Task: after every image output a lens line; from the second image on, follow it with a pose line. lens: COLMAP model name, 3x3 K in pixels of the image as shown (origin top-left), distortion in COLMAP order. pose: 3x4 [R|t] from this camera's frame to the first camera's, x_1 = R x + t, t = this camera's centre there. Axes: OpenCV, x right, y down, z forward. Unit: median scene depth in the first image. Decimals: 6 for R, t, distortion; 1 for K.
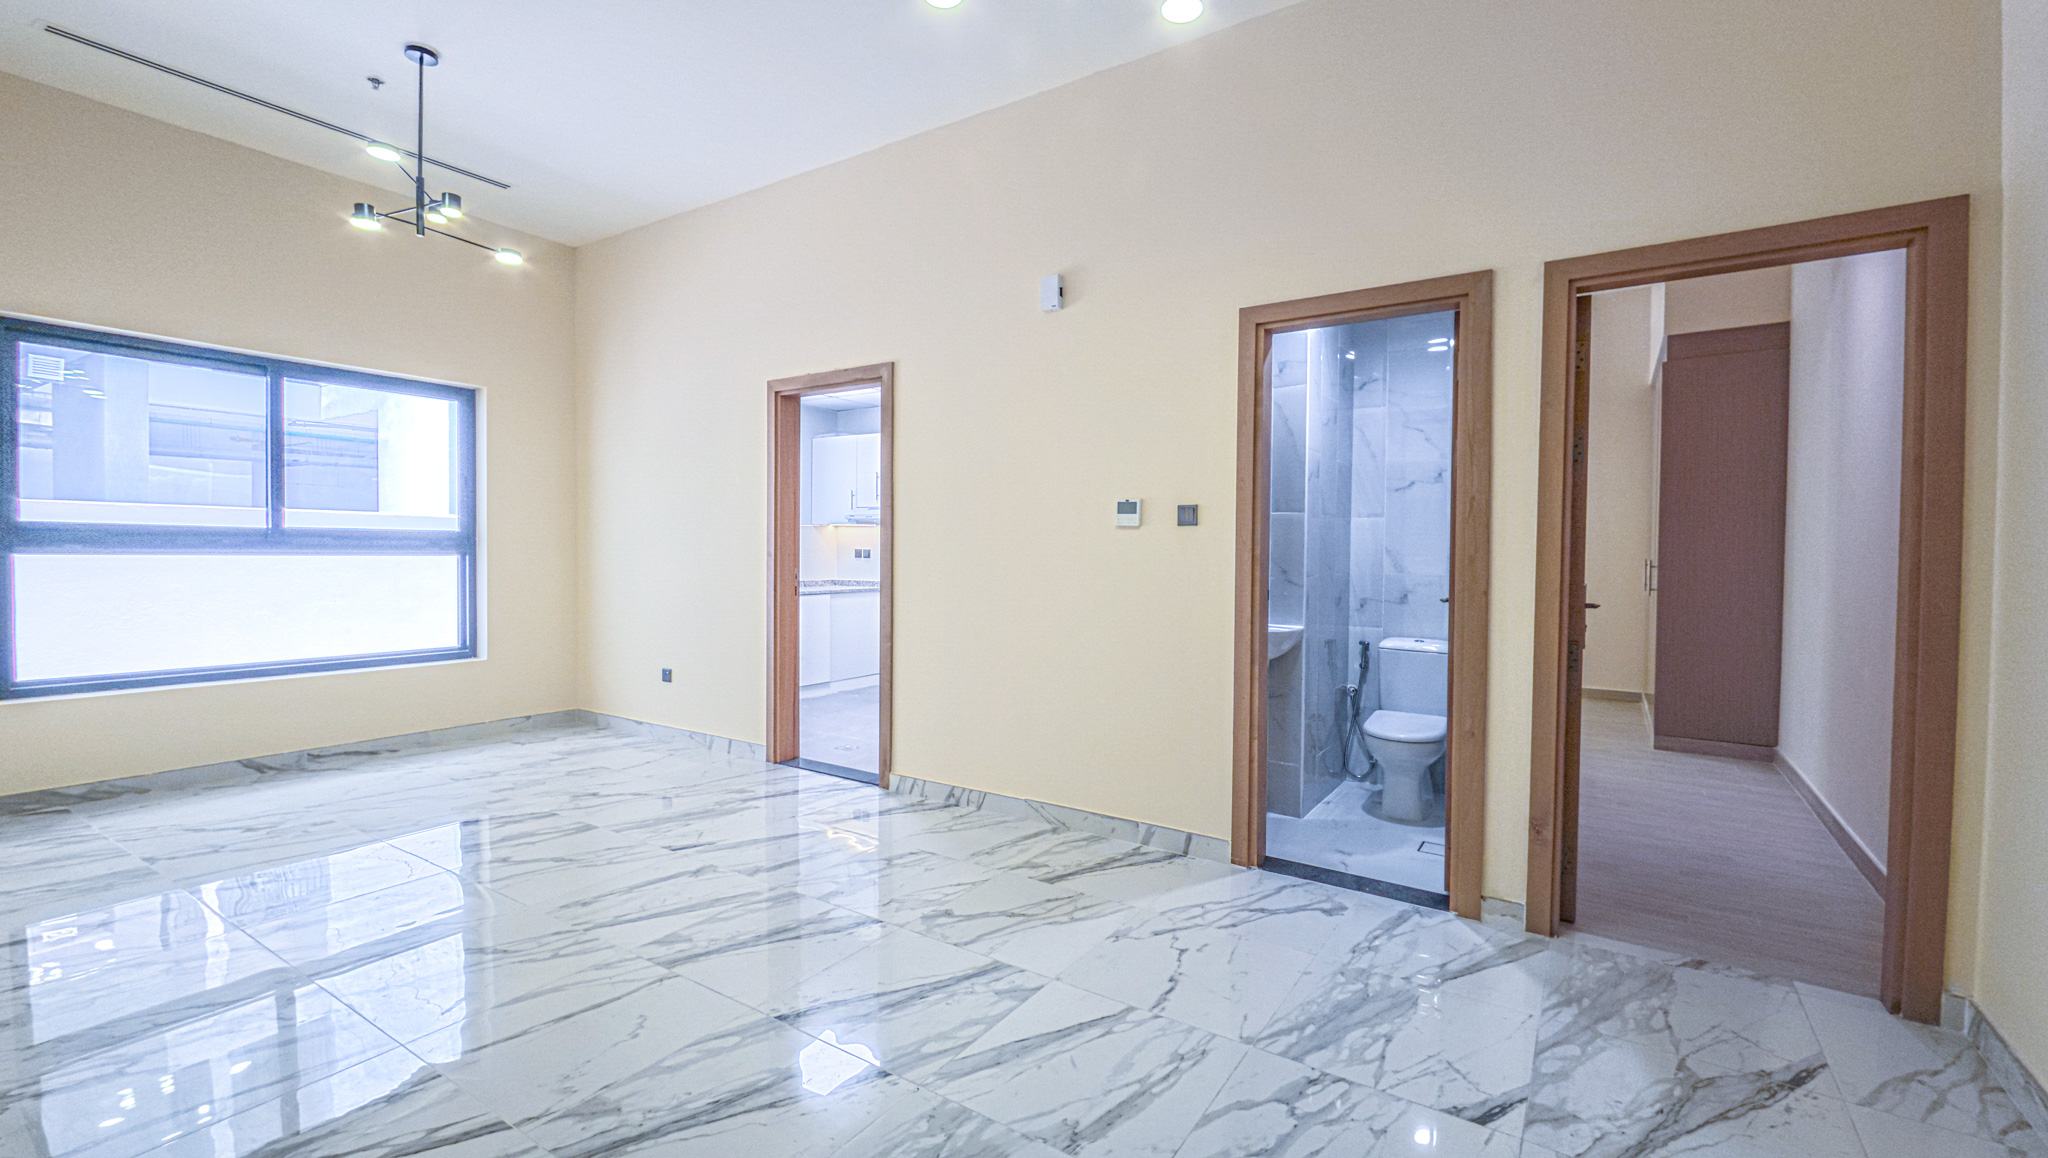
lens RADIAL K [[867.3, 0, 1032.6], [0, 867.3, 561.0], [0, 0, 1]] dist [0.024960, 0.000269]
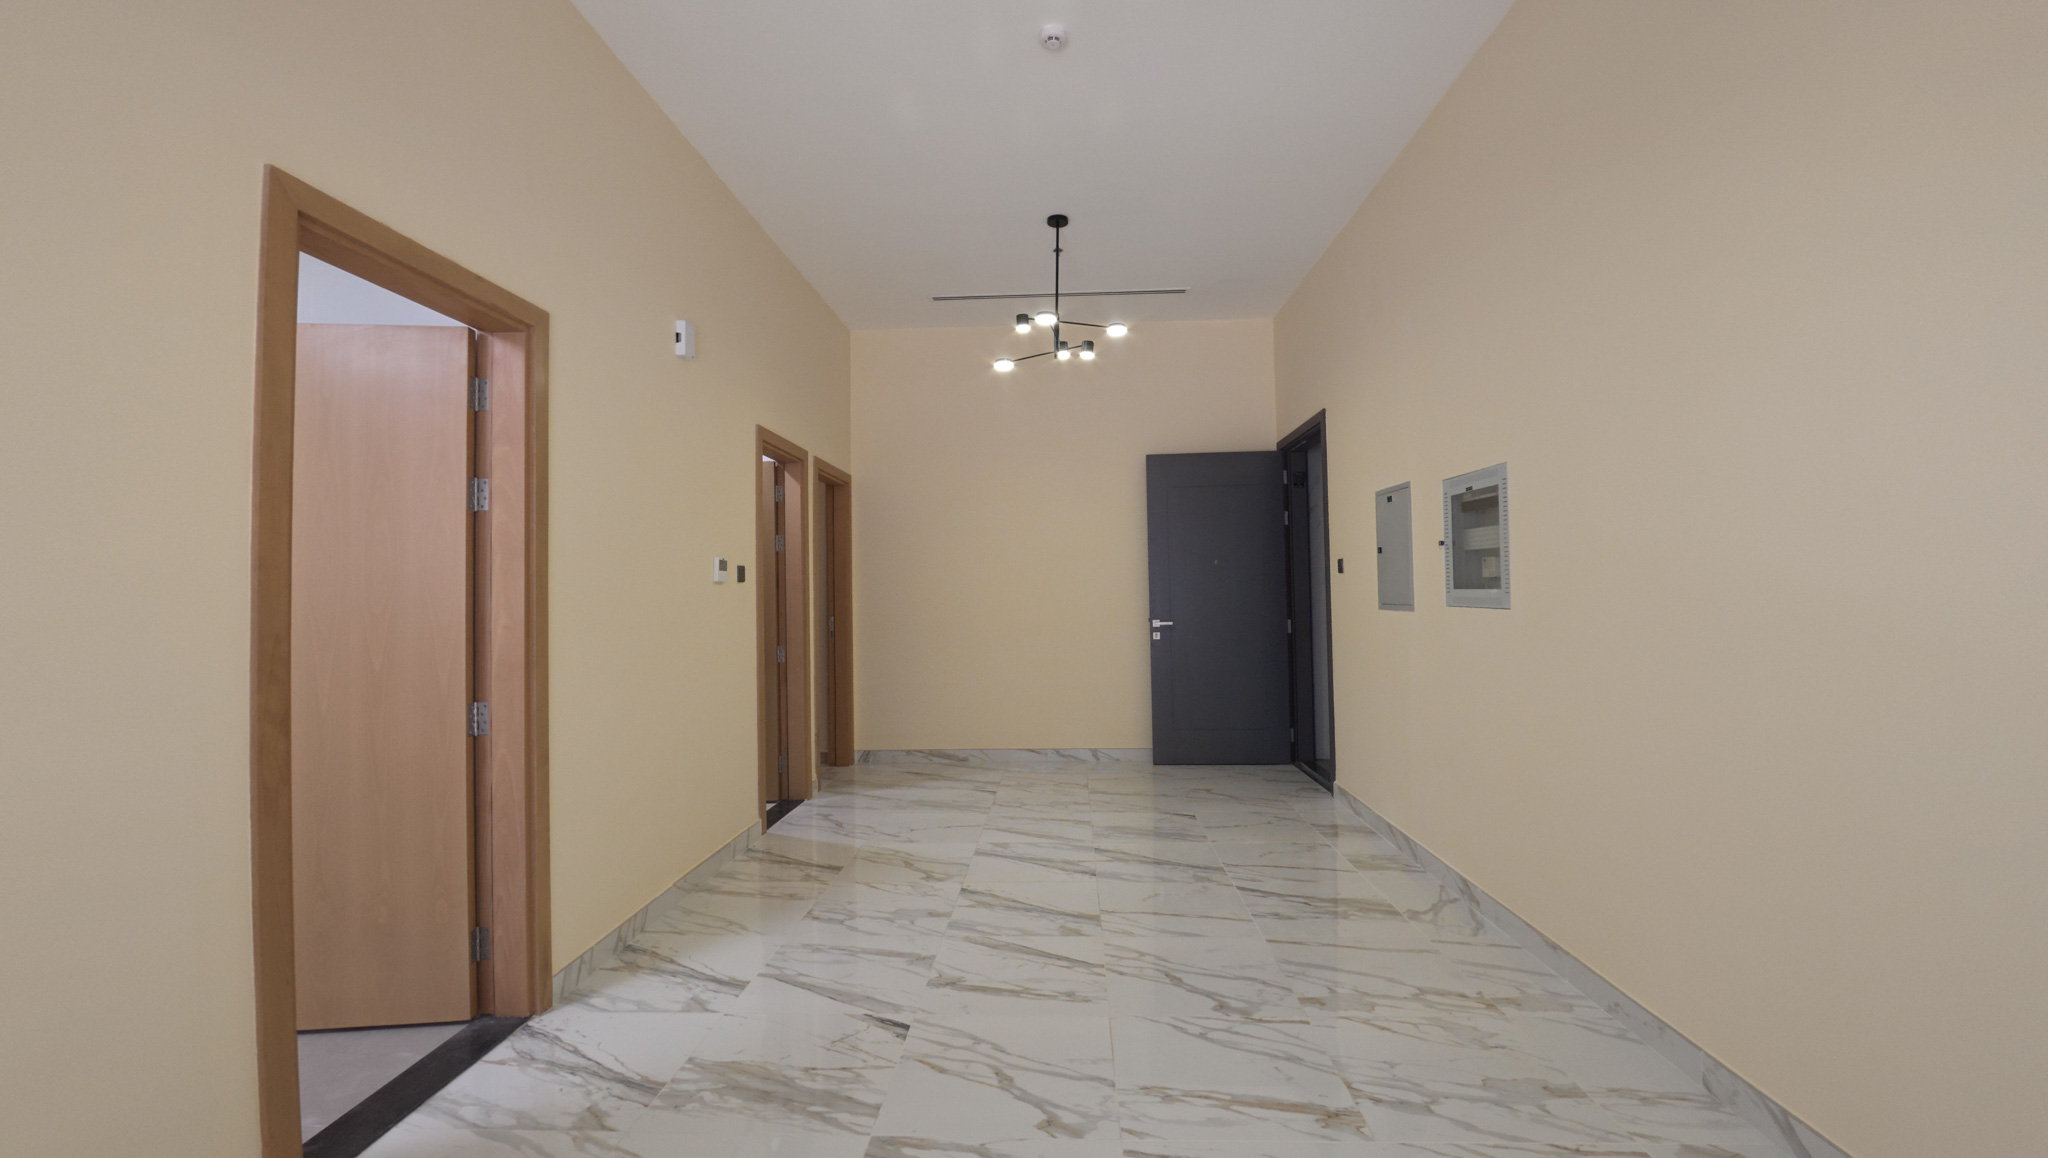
lens RADIAL K [[857.5, 0, 1030.3], [0, 857.5, 563.6], [0, 0, 1]] dist [-0.002191, -0.000737]
pose [[-0.520783, 0.024402, 0.853340, -1.041236], [0.023919, 0.999616, -0.013987, -0.038494], [-0.853354, 0.013127, -0.521167, 1.233763]]
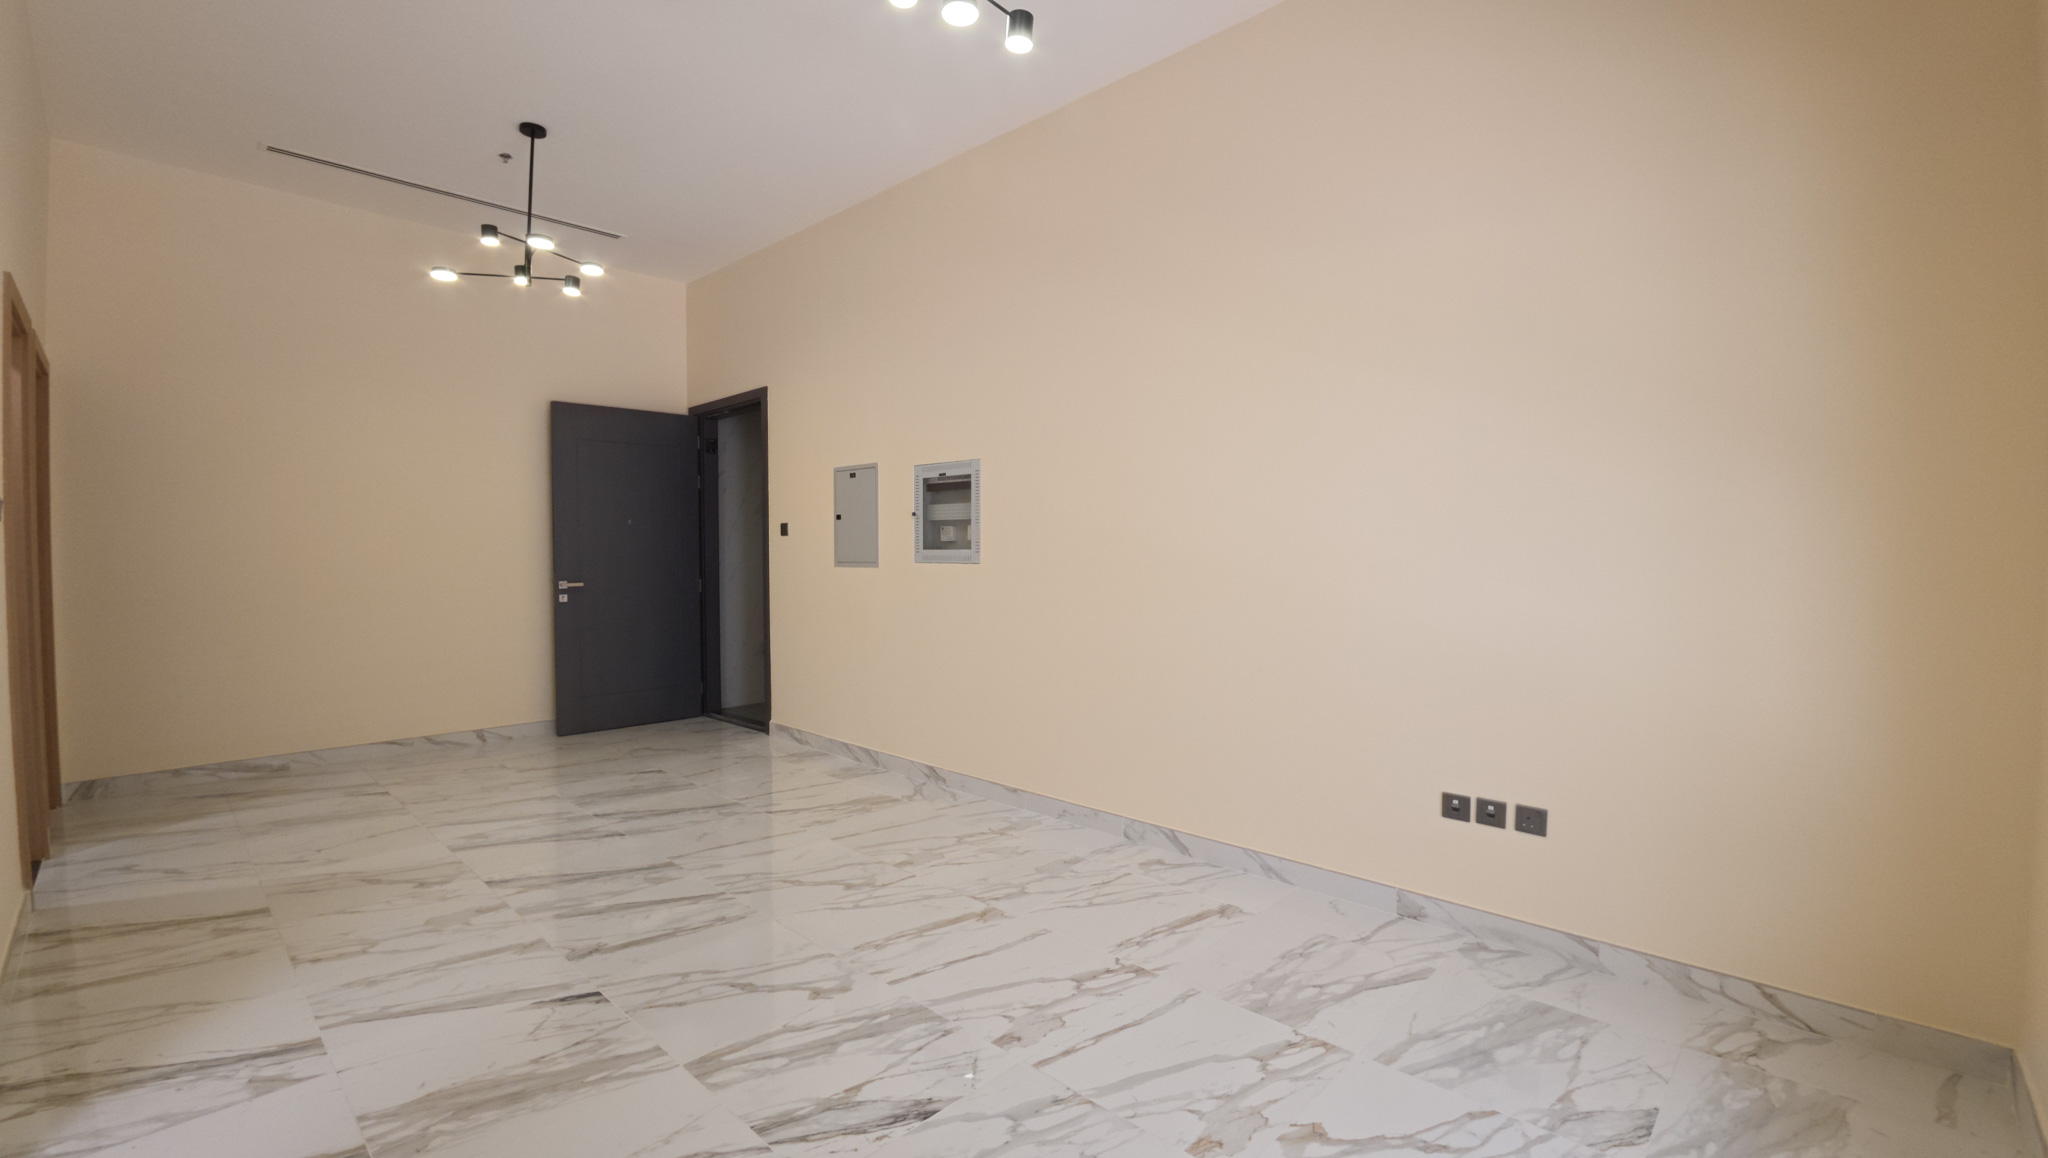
lens RADIAL K [[857.5, 0, 1030.3], [0, 857.5, 563.6], [0, 0, 1]] dist [-0.002191, -0.000737]
pose [[-0.985575, -0.010868, 0.168892, -0.831641], [-0.005434, 0.999454, 0.032603, -0.033225], [-0.169154, 0.031215, -0.985095, 1.546233]]
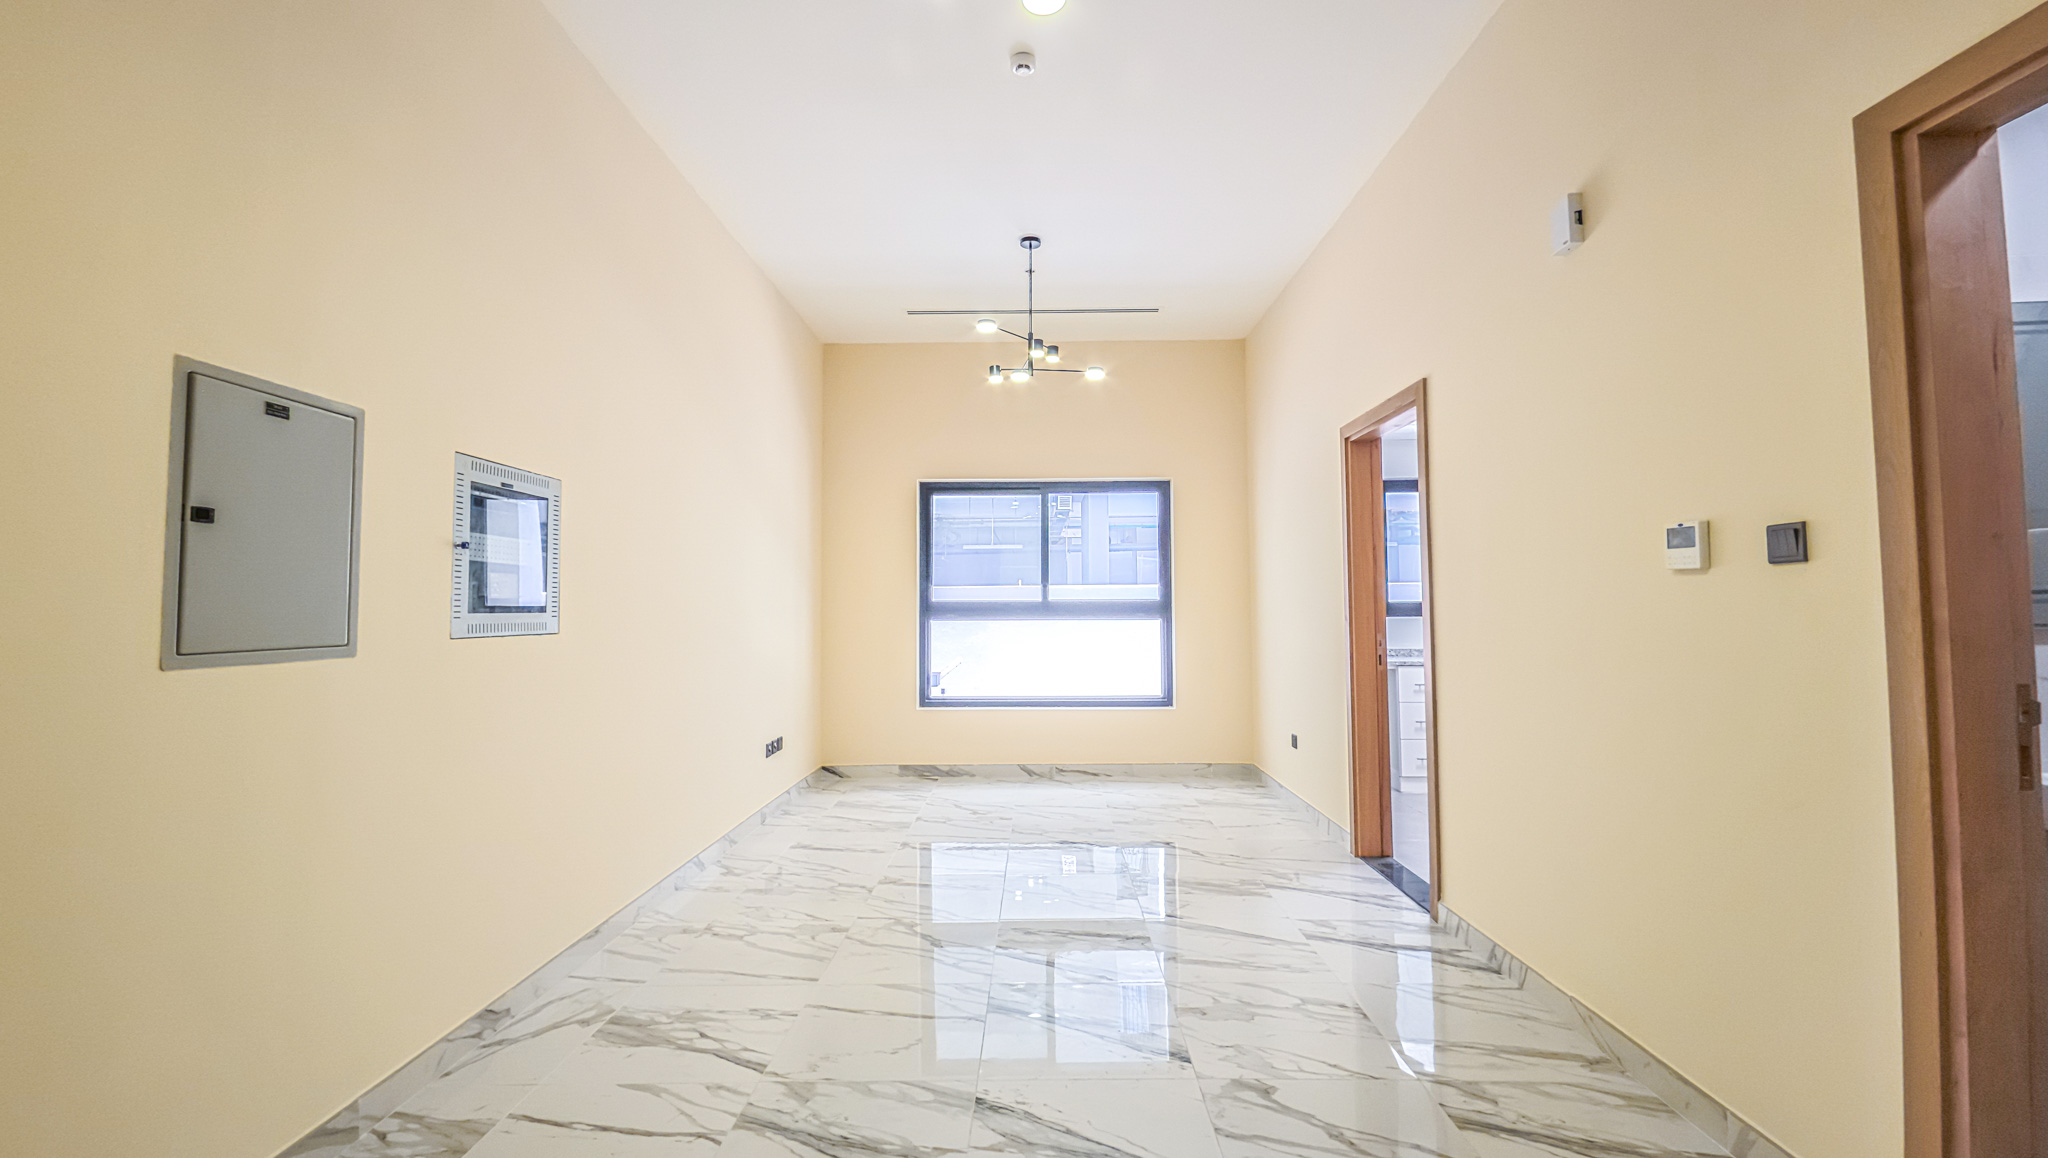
lens RADIAL K [[859.3, 0, 1022.1], [0, 859.3, 568.3], [0, 0, 1]] dist [0.025465, -0.000047]
pose [[0.538432, -0.052965, -0.841003, 0.363525], [0.000442, 0.998040, -0.062573, -0.004539], [0.842669, 0.033320, 0.537400, 0.316772]]
